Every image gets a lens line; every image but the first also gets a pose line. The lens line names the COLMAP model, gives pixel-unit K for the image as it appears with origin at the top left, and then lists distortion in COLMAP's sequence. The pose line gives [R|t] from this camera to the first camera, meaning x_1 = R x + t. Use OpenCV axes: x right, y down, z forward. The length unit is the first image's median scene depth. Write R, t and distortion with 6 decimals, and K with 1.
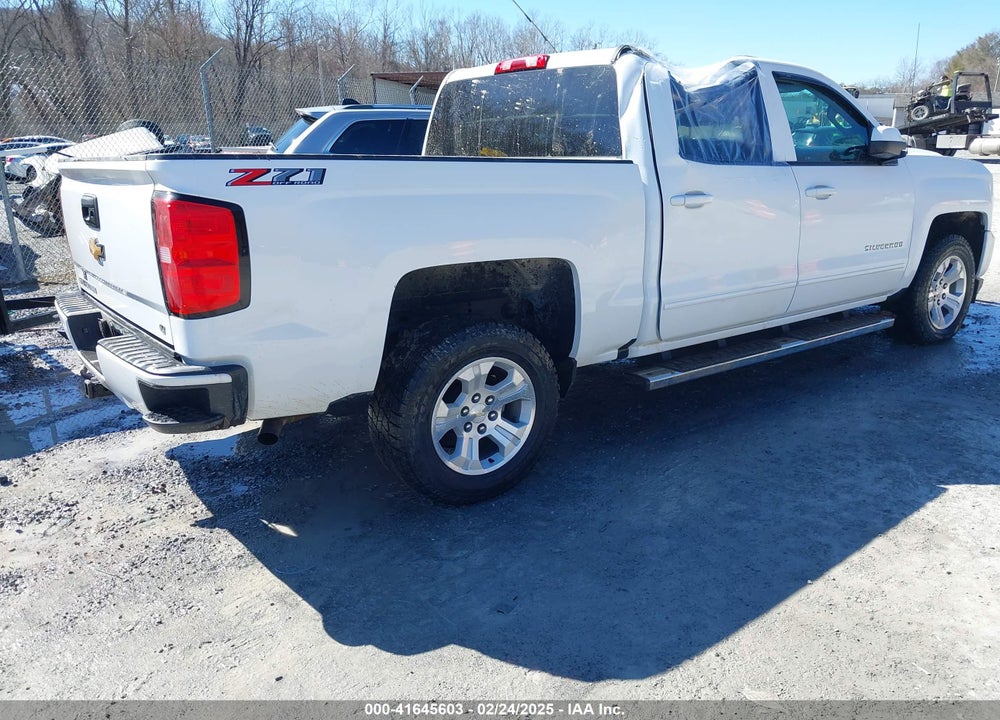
lens RADIAL K [[782.5, 0, 505.2], [0, 782.5, 362.0], [0, 0, 1]] dist [0.036429, -0.046255]
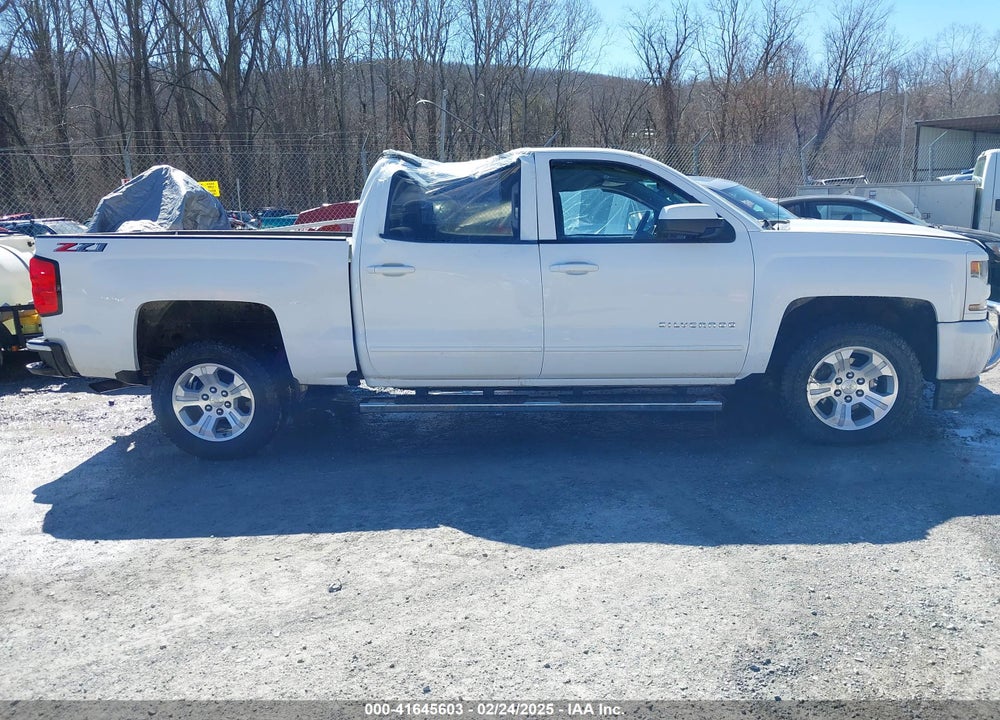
lens RADIAL K [[782.5, 0, 509.8], [0, 782.5, 355.2], [0, 0, 1]] dist [0.036429, -0.046255]
pose [[0.767020, 0.112163, -0.631743, 1.317320], [-0.156198, 0.987622, -0.014297, -0.086106], [0.622320, 0.109643, 0.775046, 0.152740]]
